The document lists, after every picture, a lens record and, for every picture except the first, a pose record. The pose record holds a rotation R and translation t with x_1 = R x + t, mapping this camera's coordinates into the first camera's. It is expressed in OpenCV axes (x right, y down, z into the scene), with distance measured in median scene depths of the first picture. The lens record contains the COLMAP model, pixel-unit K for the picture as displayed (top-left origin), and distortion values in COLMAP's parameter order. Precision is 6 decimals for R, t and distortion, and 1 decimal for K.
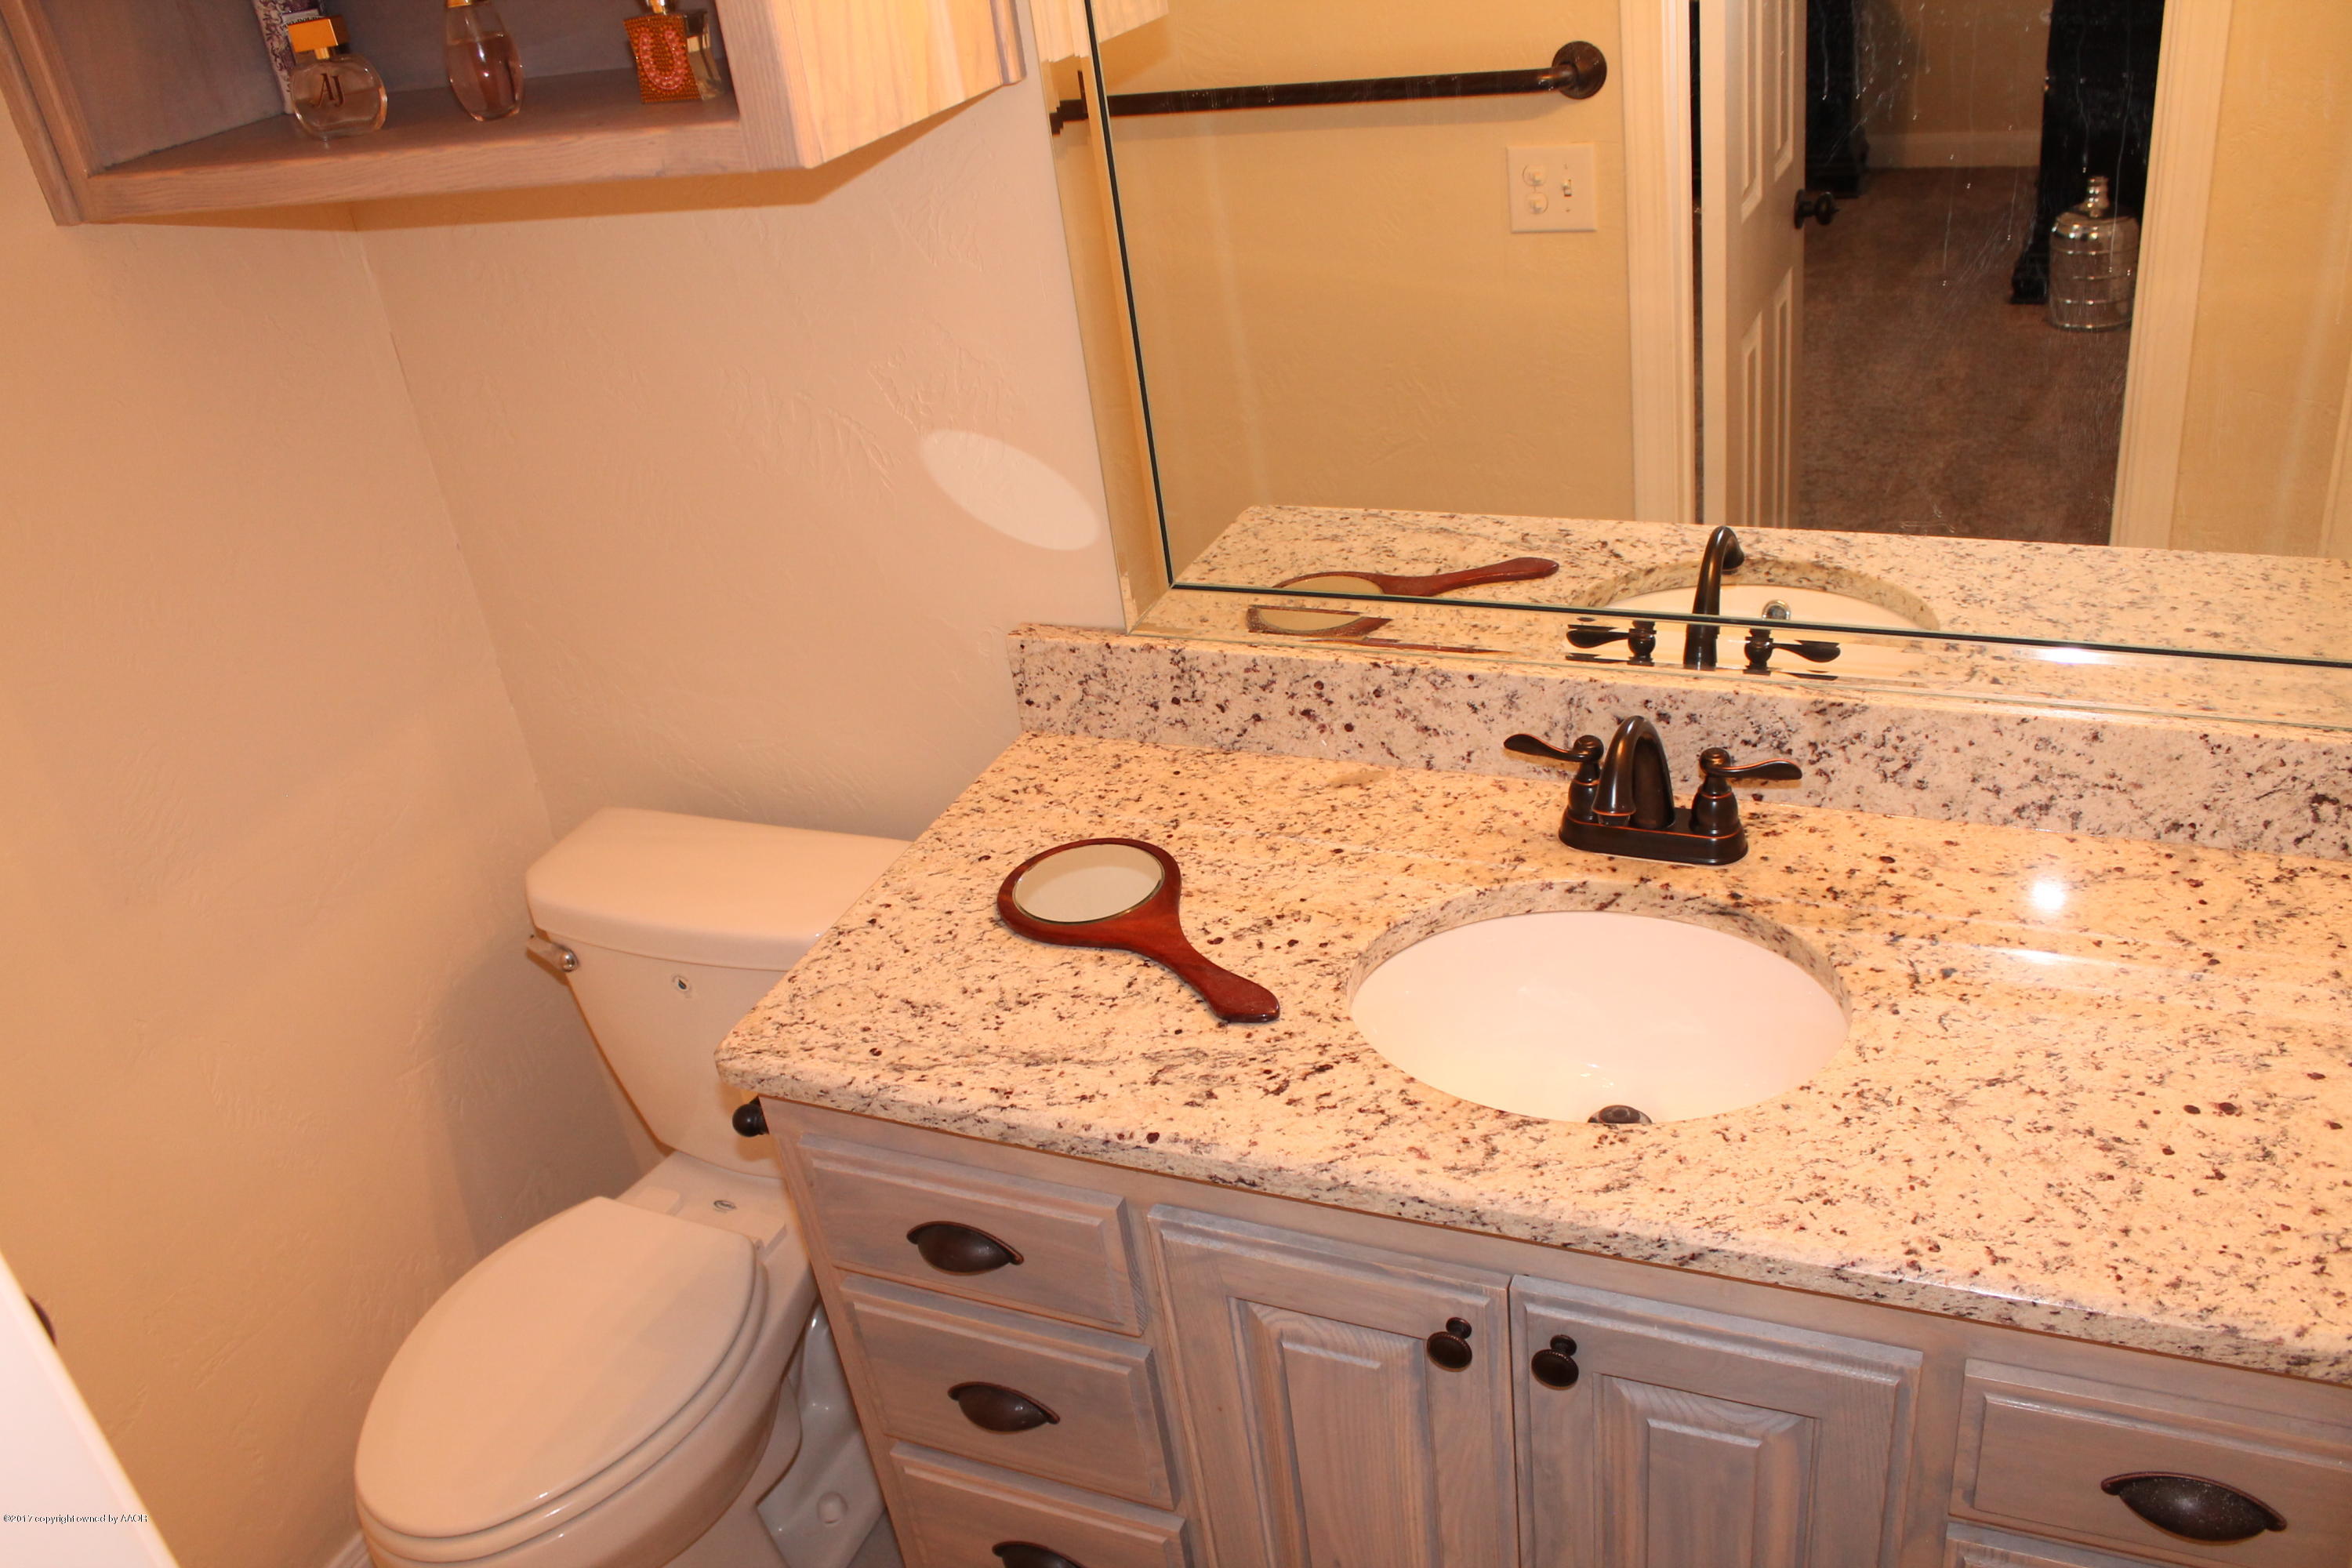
lens RADIAL K [[1988.3, 0, 1170.7], [0, 1988.3, 786.2], [0, 0, 1]] dist [-0.144796, 0.101133]
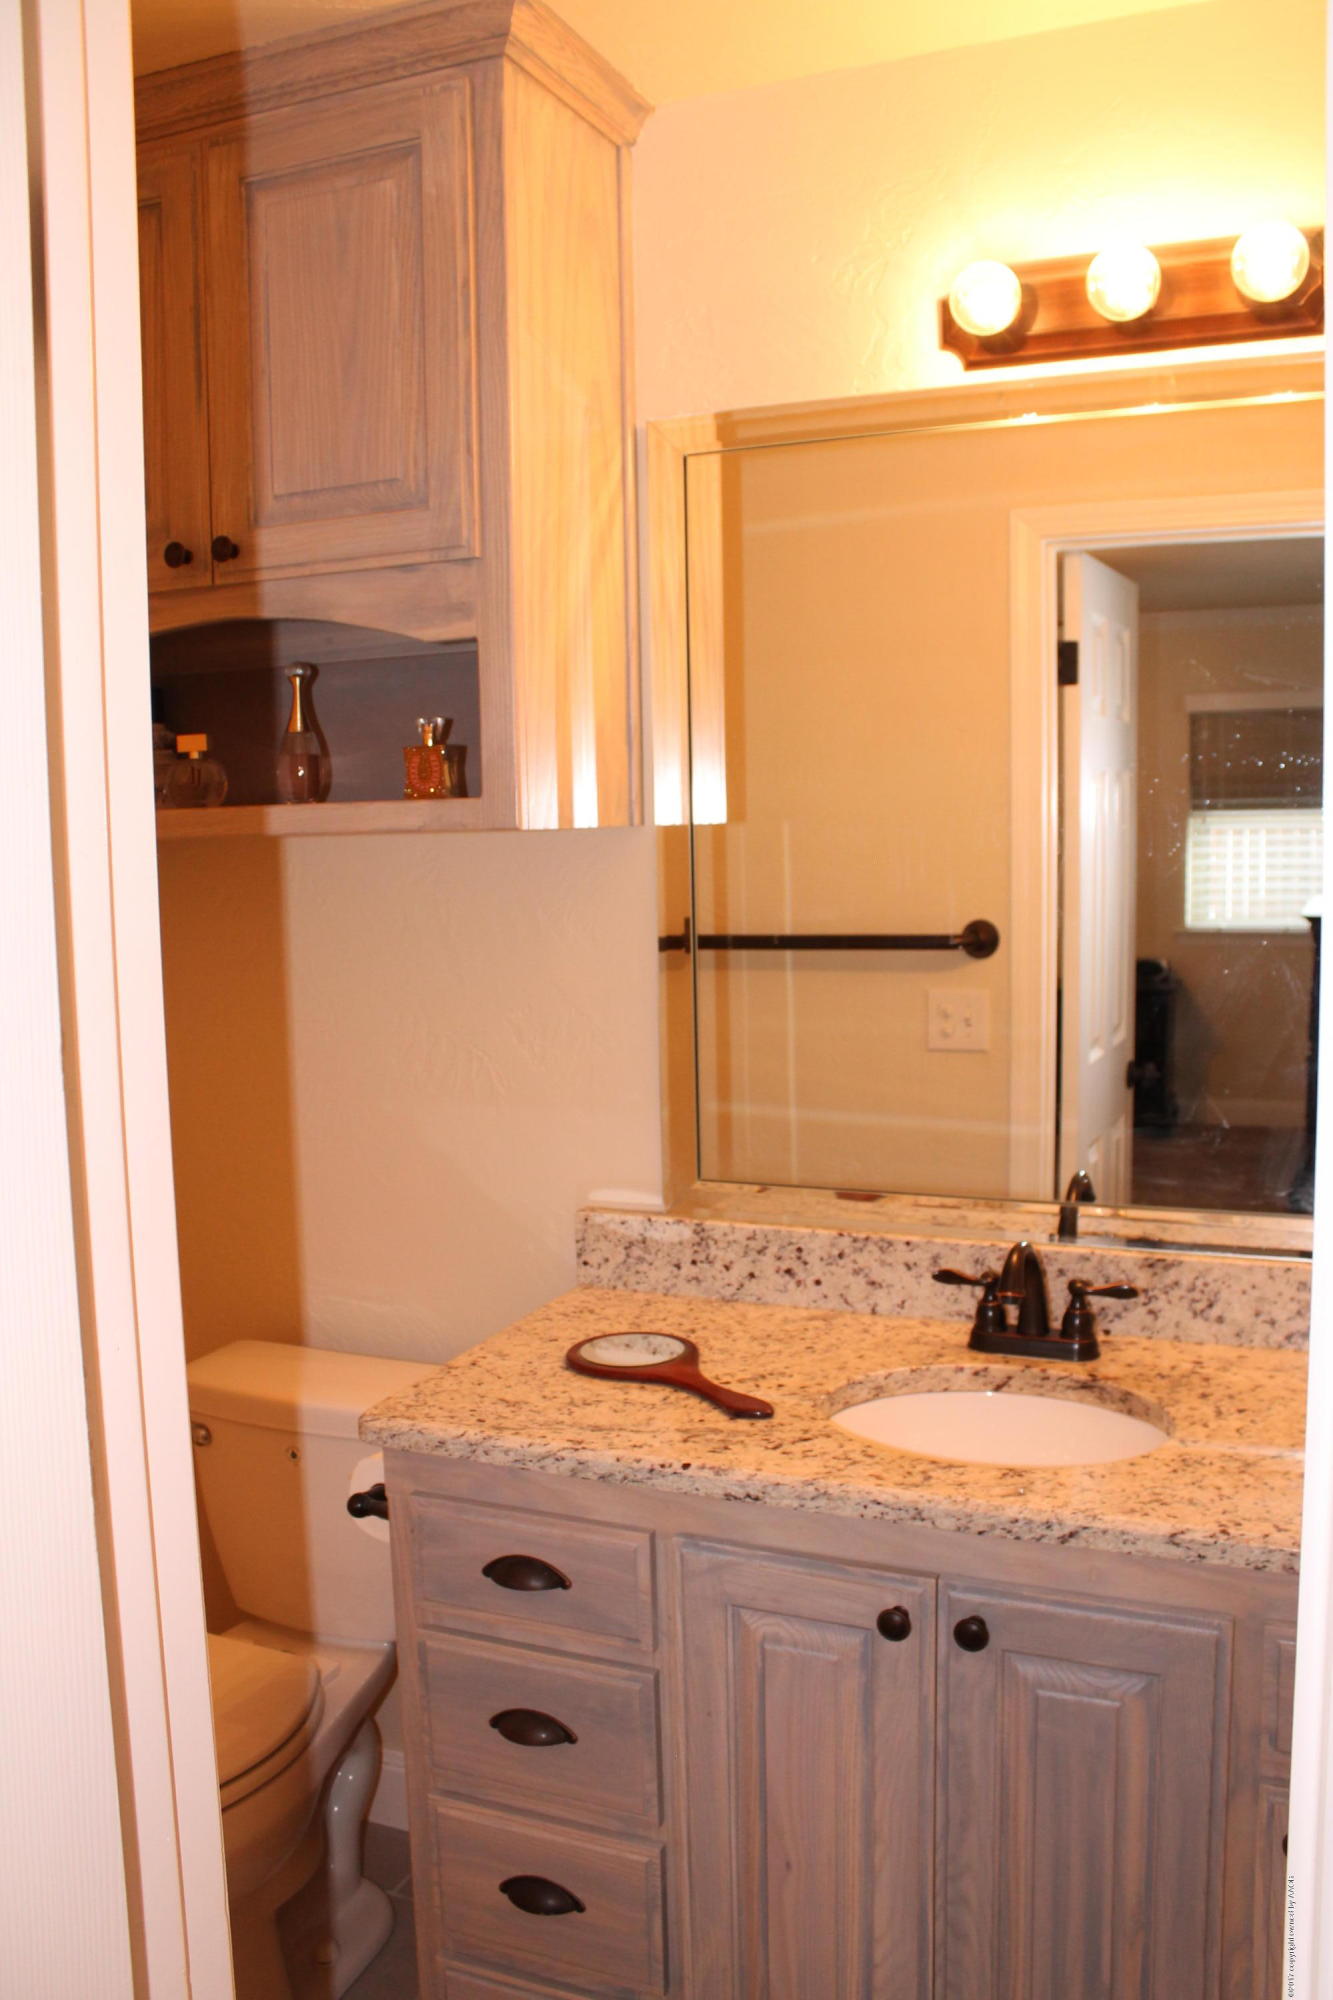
lens RADIAL K [[1690.7, 0, 668.9], [0, 1690.7, 991.5], [0, 0, 1]] dist [-0.144796, 0.101133]
pose [[0.994370, 0.103276, 0.023725, -0.076260], [-0.085434, 0.913799, -0.397079, 0.310229], [-0.062689, 0.392817, 0.917478, -0.198578]]
